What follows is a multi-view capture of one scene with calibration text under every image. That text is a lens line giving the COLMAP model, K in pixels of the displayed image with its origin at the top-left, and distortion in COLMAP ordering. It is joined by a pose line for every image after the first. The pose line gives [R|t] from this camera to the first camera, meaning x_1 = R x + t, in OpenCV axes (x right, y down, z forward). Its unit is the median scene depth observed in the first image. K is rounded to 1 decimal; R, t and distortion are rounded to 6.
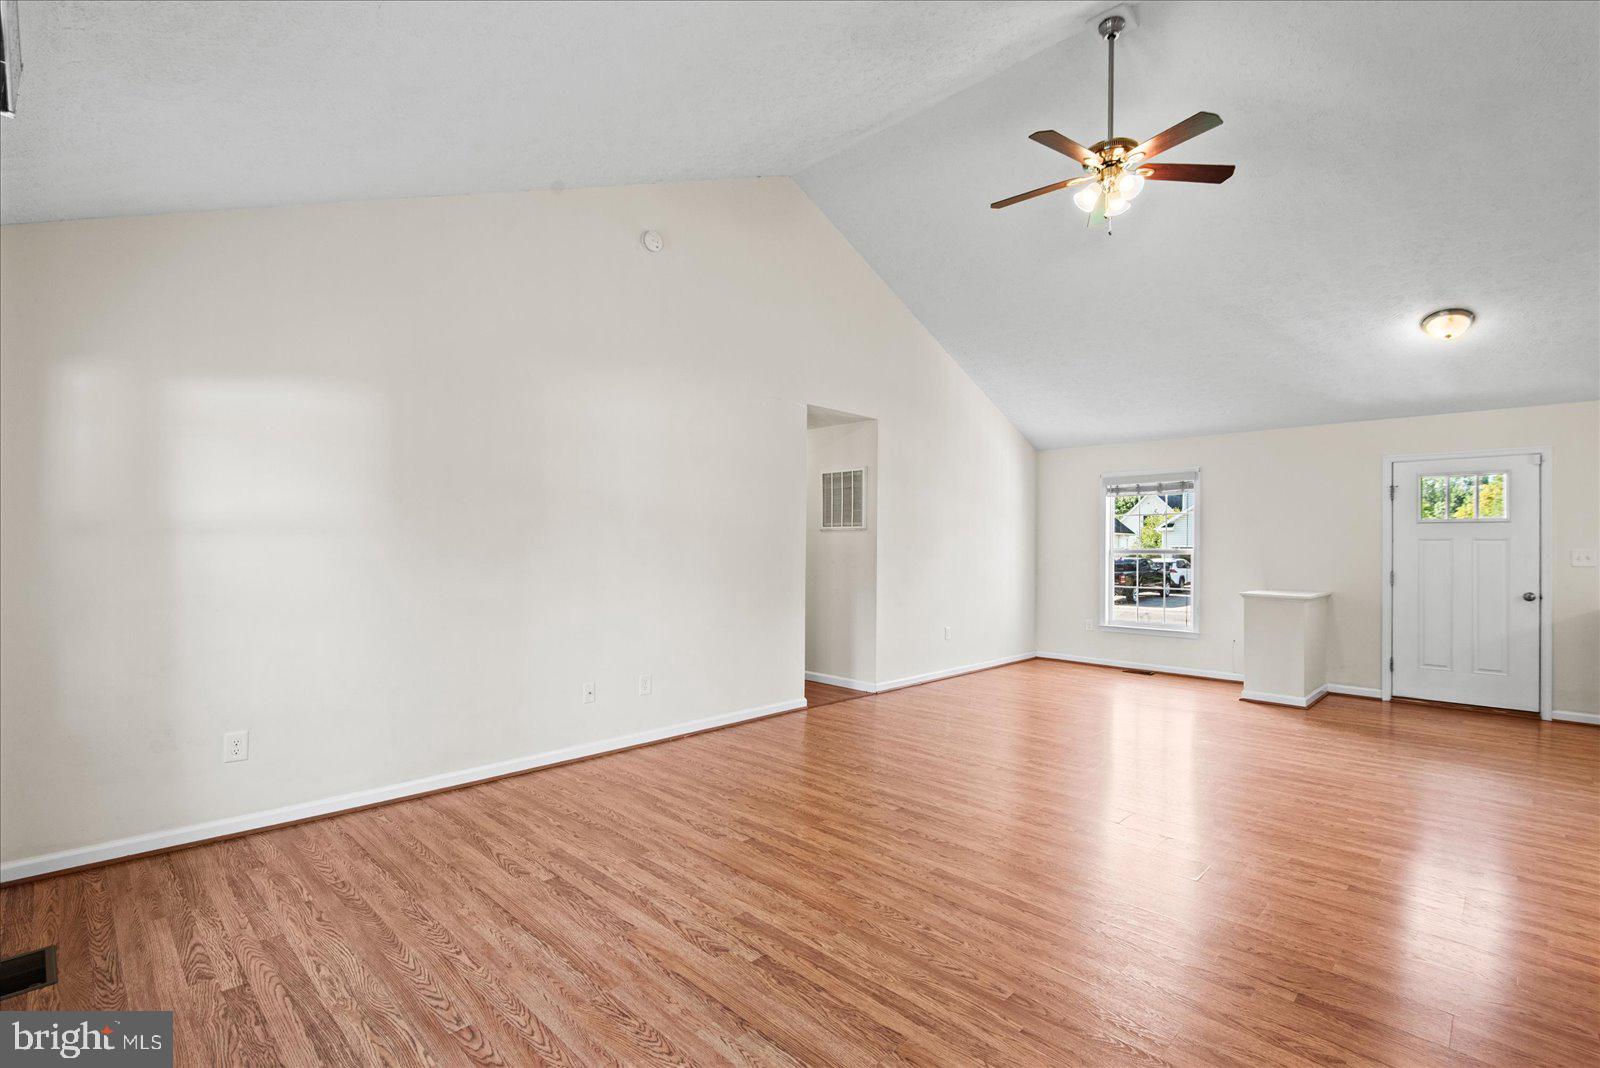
lens RADIAL K [[744.6, 0, 797.5], [0, 744.6, 539.4], [0, 0, 1]] dist [0.001719, -0.001630]
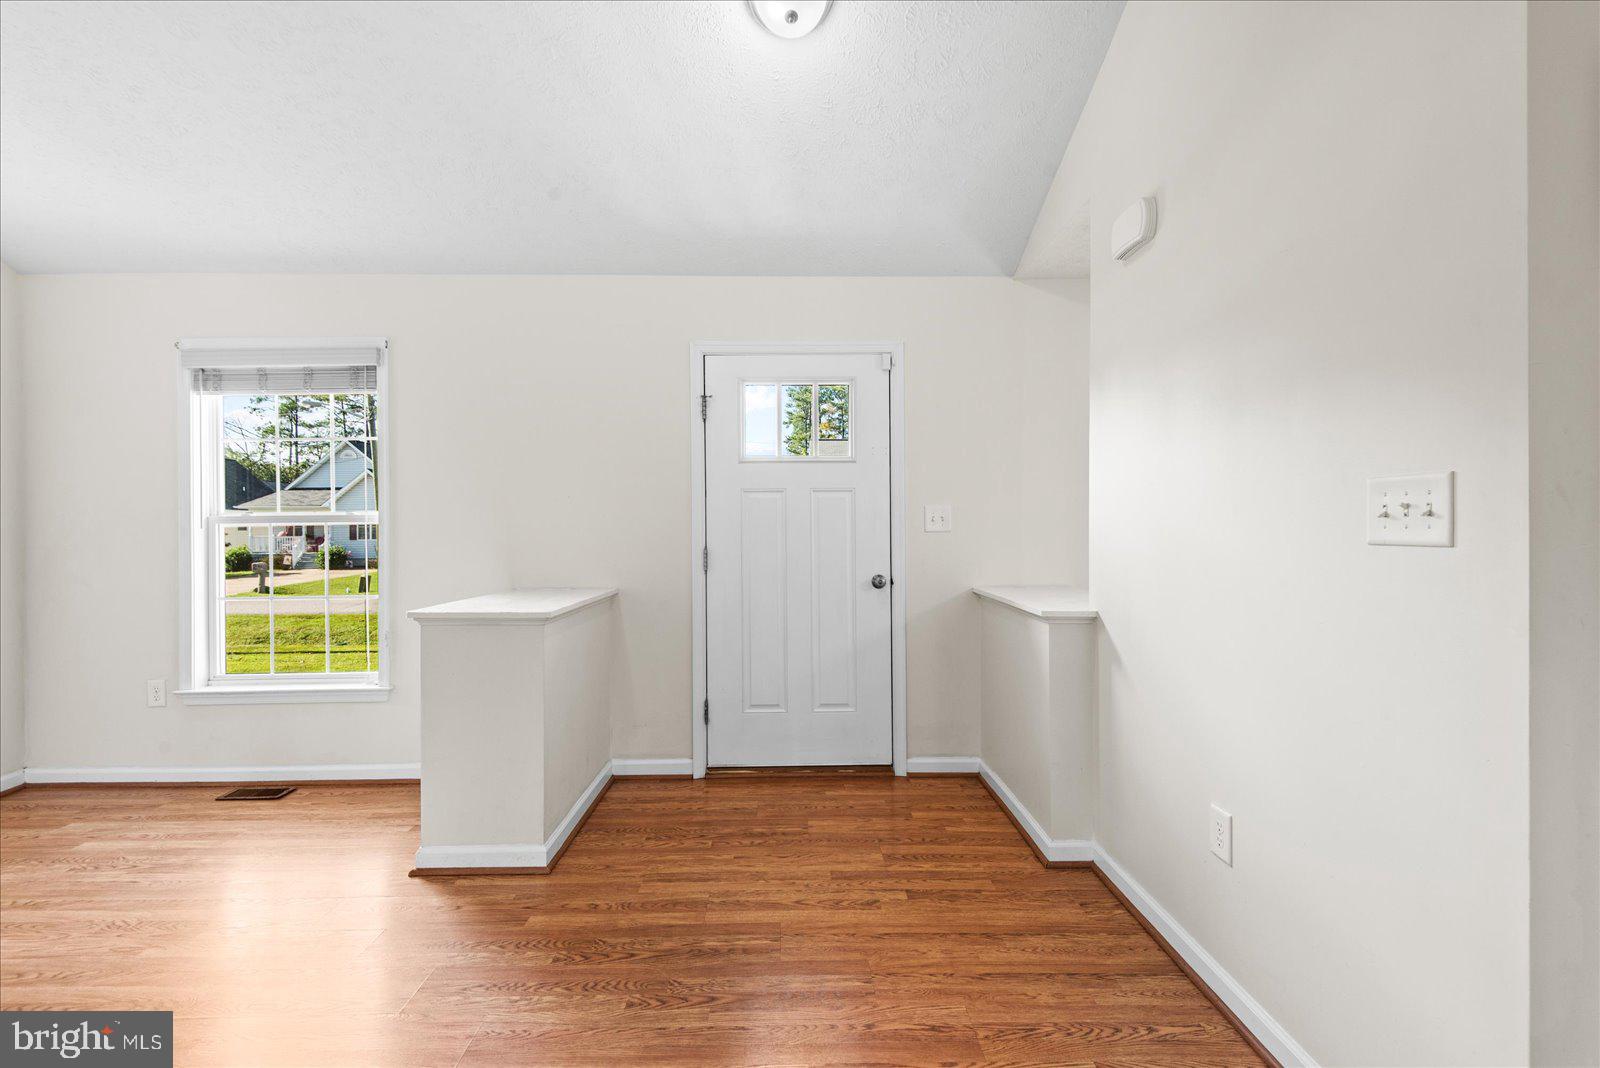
lens RADIAL K [[744.6, 0, 809.0], [0, 744.6, 529.5], [0, 0, 1]] dist [0.001719, -0.001630]
pose [[0.703043, -0.014765, 0.710994, 0.472583], [0.006925, 0.999879, 0.013916, 0.022783], [-0.711113, -0.004860, 0.703060, 0.572113]]
